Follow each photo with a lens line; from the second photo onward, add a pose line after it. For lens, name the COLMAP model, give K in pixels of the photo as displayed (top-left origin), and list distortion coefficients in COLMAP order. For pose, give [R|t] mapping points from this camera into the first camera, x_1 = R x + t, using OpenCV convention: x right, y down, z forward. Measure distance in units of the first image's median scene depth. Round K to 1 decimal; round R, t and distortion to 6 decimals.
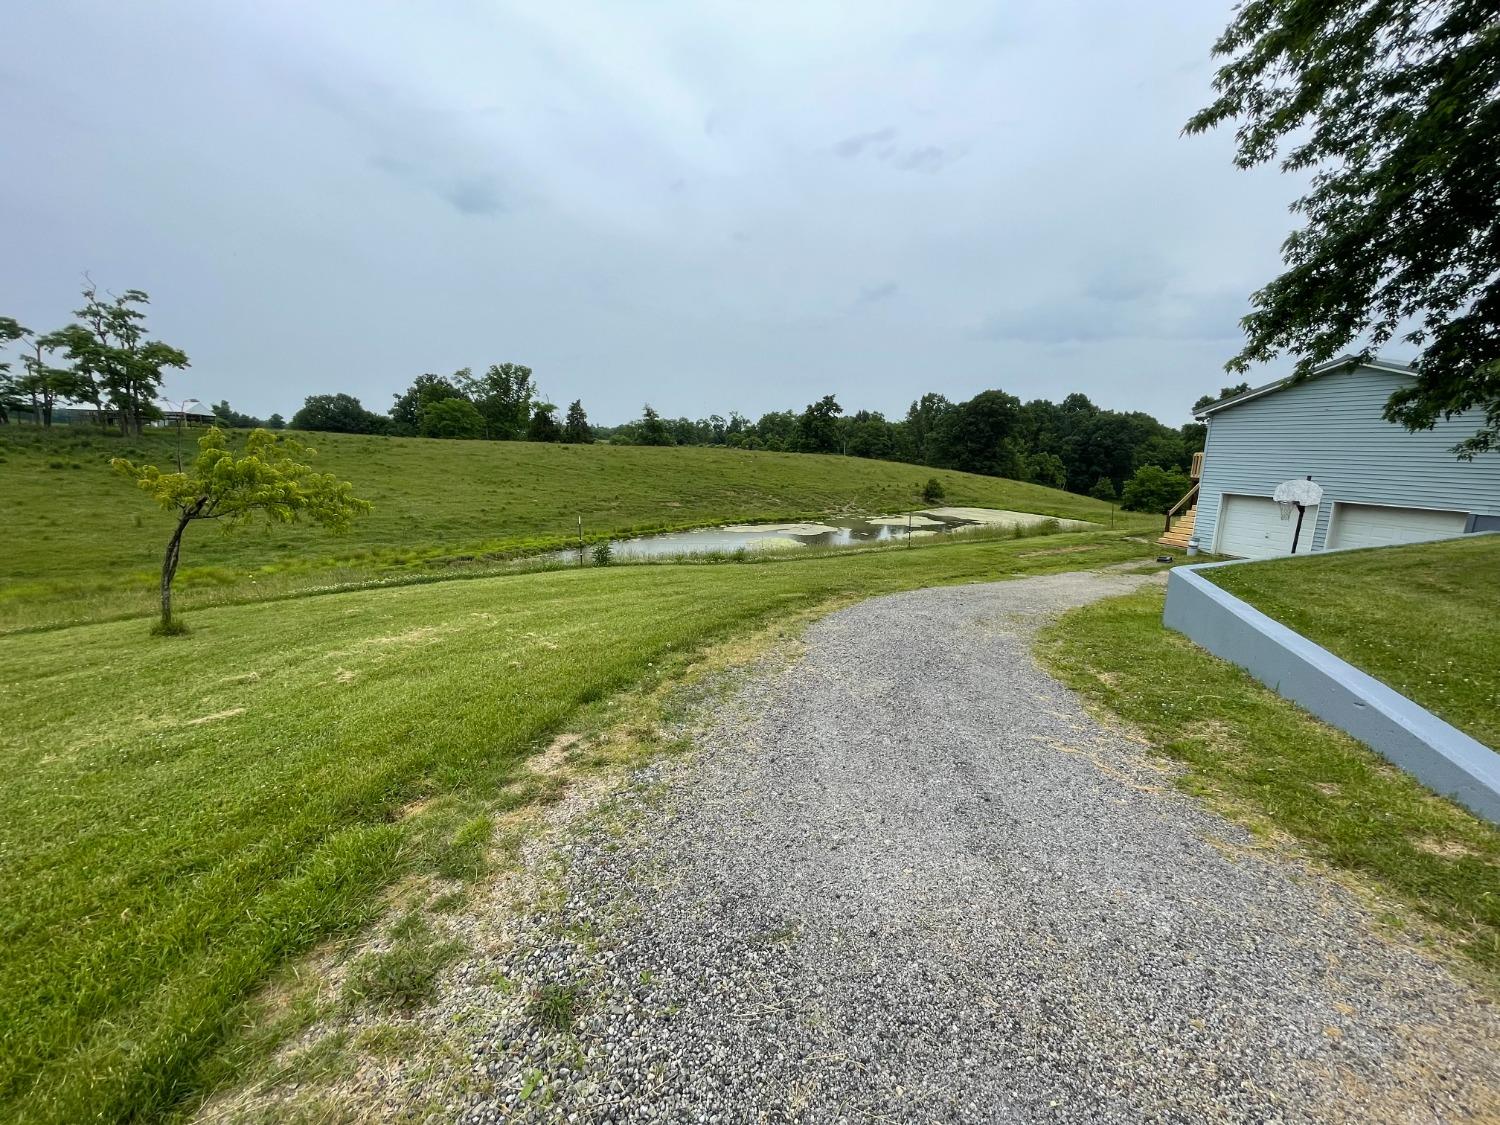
lens RADIAL K [[600.6, 0, 749.6], [0, 600.6, 565.0], [0, 0, 1]] dist [-0.003482, -0.000276]
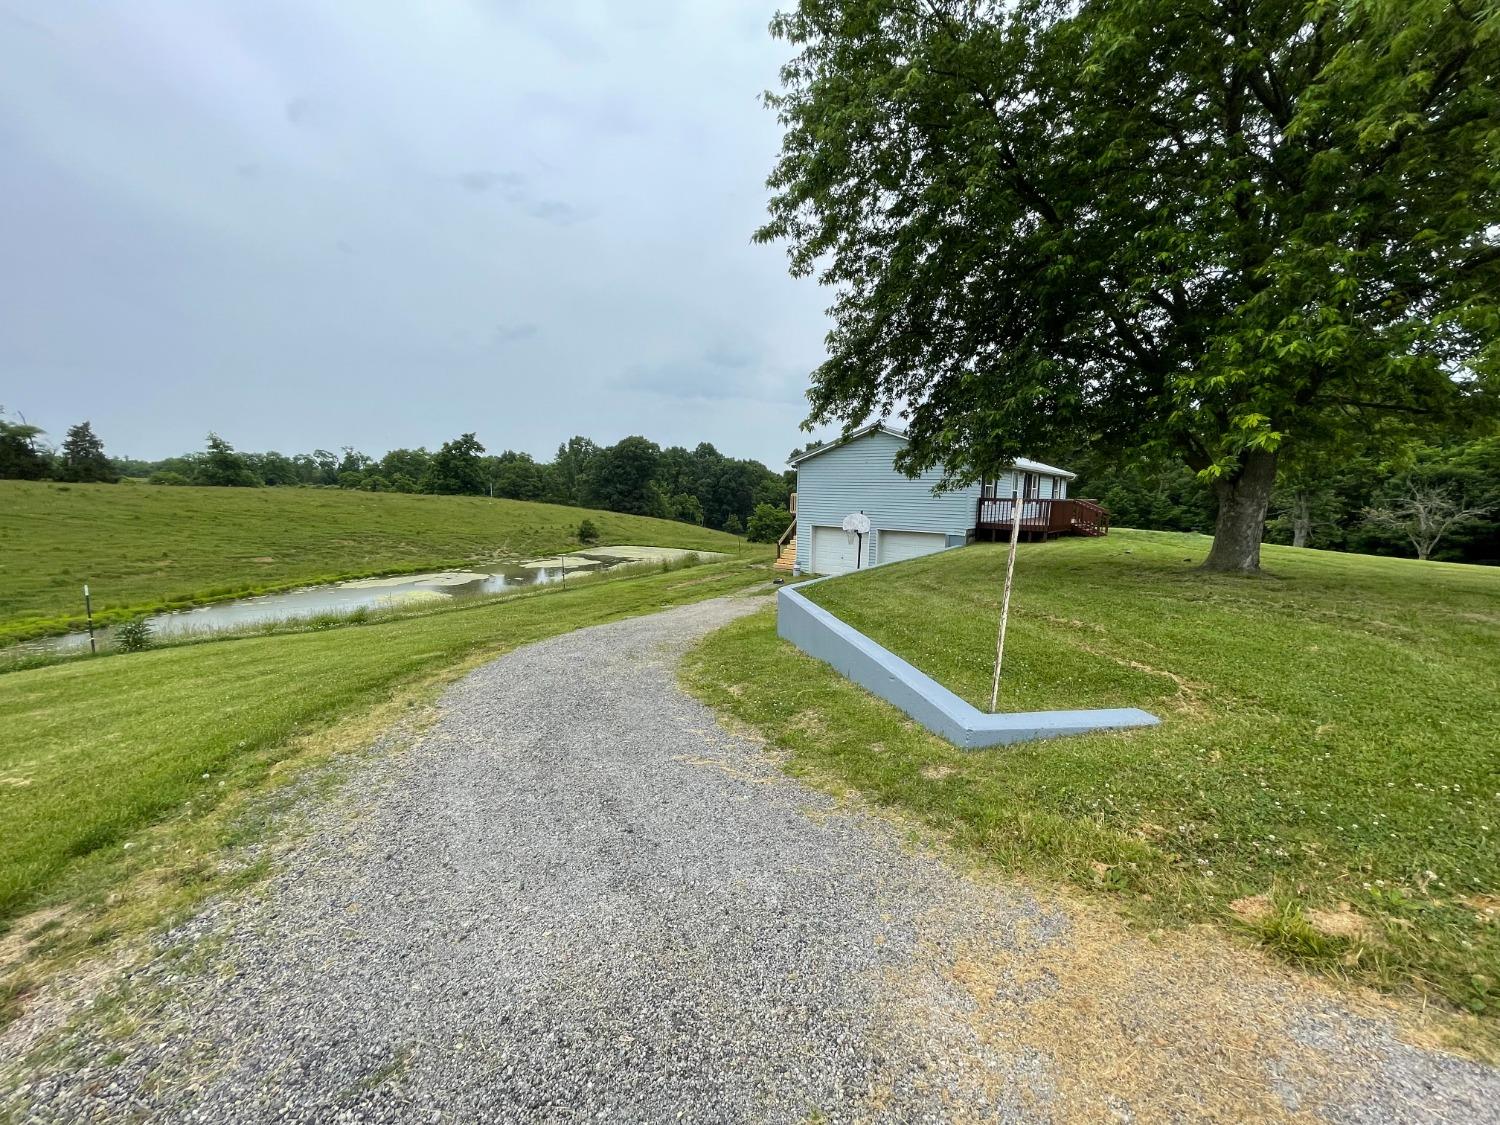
lens RADIAL K [[600.6, 0, 751.3], [0, 600.6, 563.0], [0, 0, 1]] dist [-0.003482, -0.000276]
pose [[0.851628, -0.061738, 0.520498, 0.029494], [0.097980, 0.994286, -0.042378, -0.000431], [-0.514907, 0.087089, 0.852811, -0.009578]]
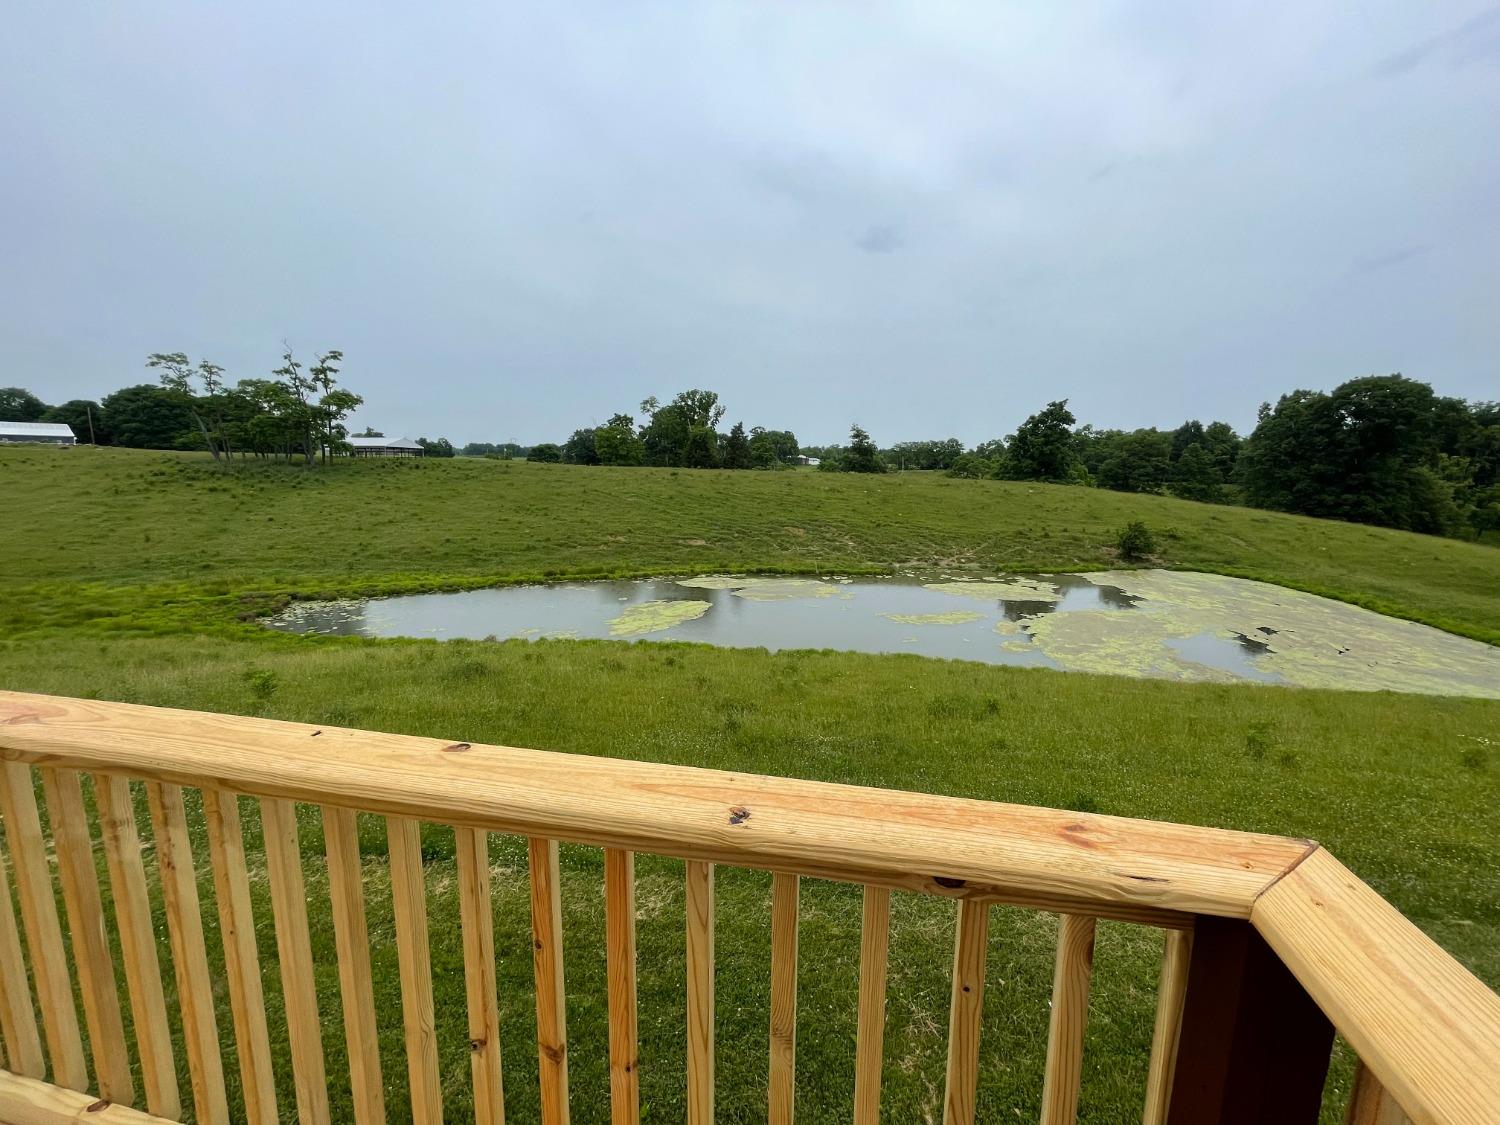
lens RADIAL K [[600.6, 0, 752.2], [0, 600.6, 559.5], [0, 0, 1]] dist [-0.003482, -0.000276]
pose [[0.844973, 0.075269, -0.529486, 0.685567], [-0.101617, 0.994607, -0.020775, -0.118484], [0.525067, 0.071359, 0.848064, 0.621745]]
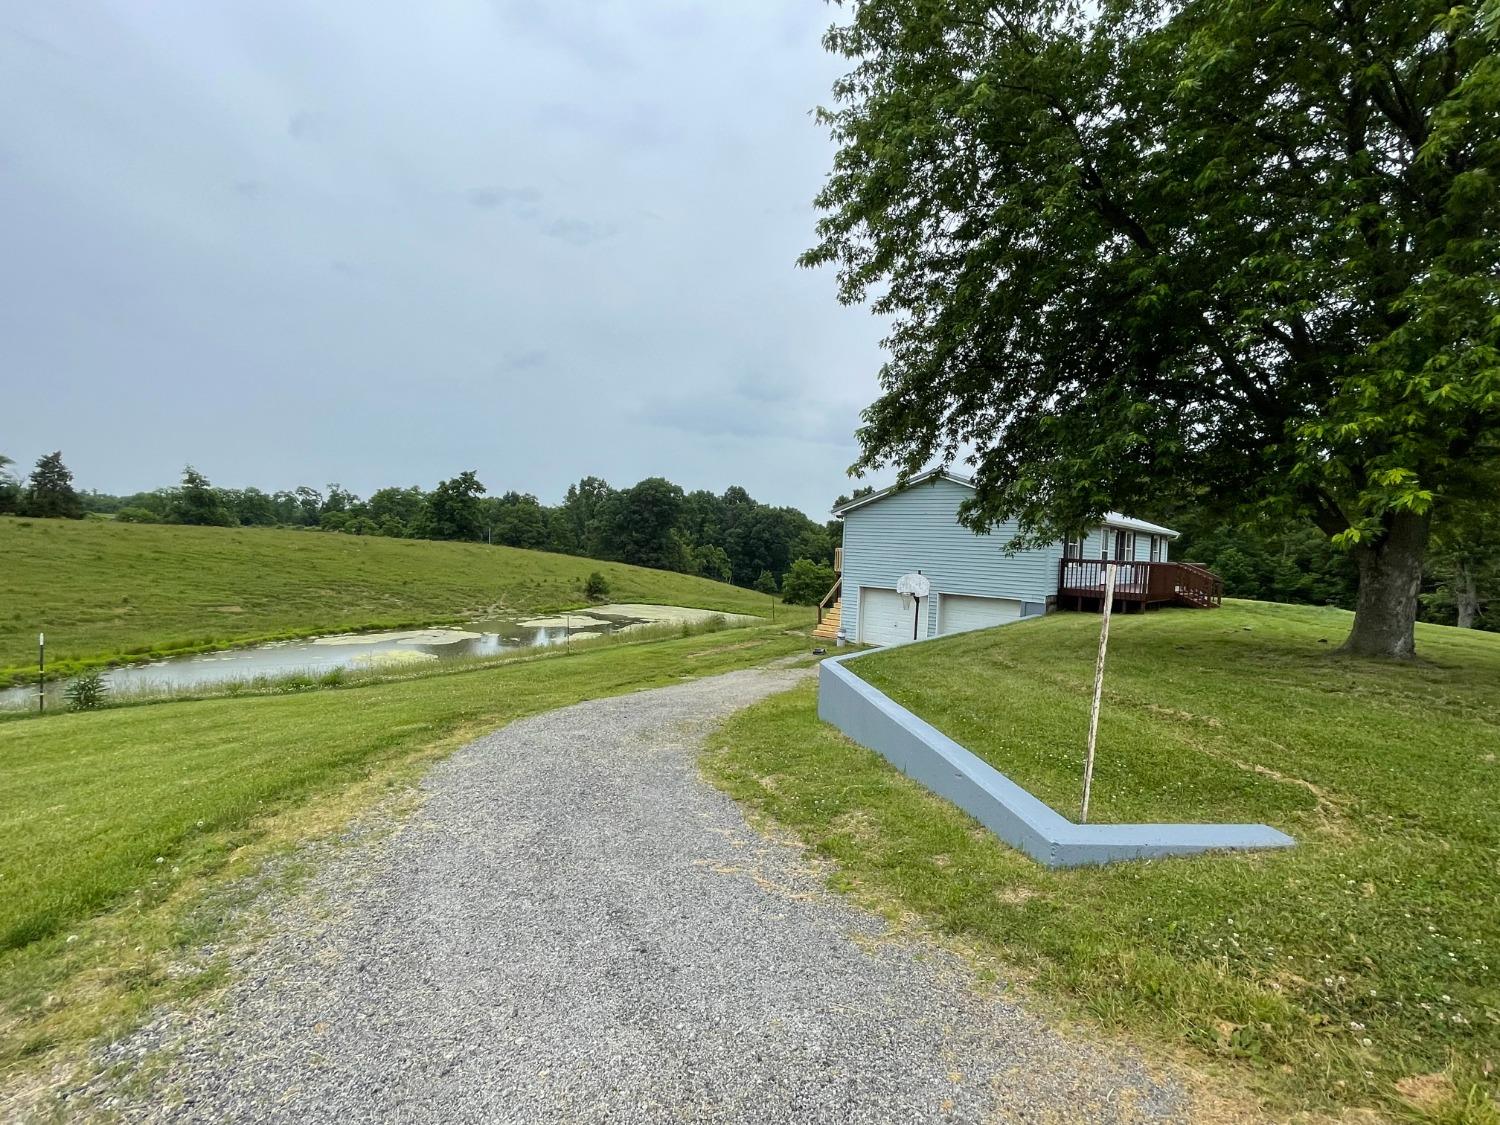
lens RADIAL K [[710.3, 0, 750.6], [0, 710.3, 562.1], [0, 0, 1]] dist [-0.002464, -0.000546]
pose [[0.876870, 0.006368, 0.480686, 0.017550], [0.067997, 0.988216, -0.137132, -0.003559], [-0.475895, 0.152932, 0.866104, -0.016021]]
